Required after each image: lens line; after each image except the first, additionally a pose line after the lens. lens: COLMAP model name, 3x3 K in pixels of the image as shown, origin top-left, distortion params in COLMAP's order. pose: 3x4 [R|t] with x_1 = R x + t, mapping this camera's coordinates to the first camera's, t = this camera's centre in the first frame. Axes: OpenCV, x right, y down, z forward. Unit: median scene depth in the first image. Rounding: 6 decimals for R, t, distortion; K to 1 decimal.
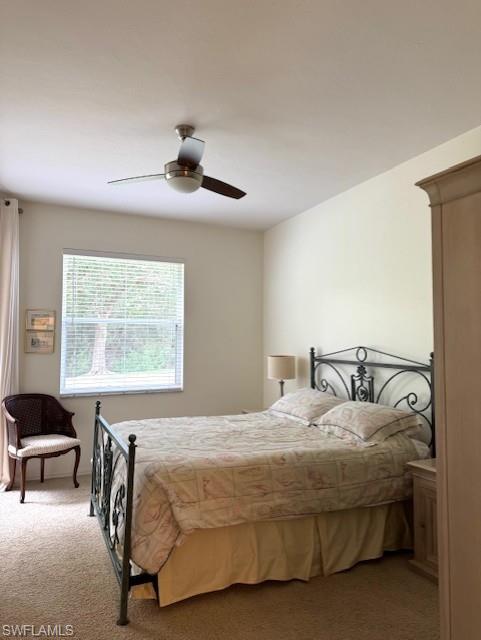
lens RADIAL K [[483.9, 0, 243.0], [0, 483.9, 321.4], [0, 0, 1]] dist [0.032560, -0.037328]
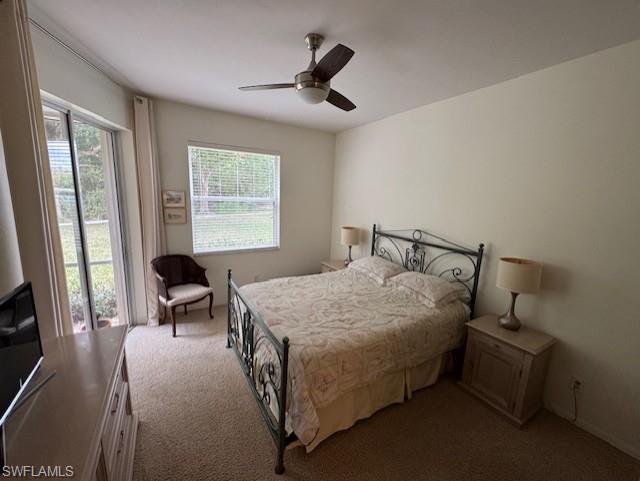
lens RADIAL K [[257.3, 0, 313.7], [0, 257.3, 238.8], [0, 0, 1]] dist [-0.006529, 0.001194]
pose [[0.990108, 0.009403, 0.139989, -0.162408], [-0.042269, 0.971387, 0.233709, -0.086090], [-0.133786, -0.237315, 0.962176, 0.302417]]
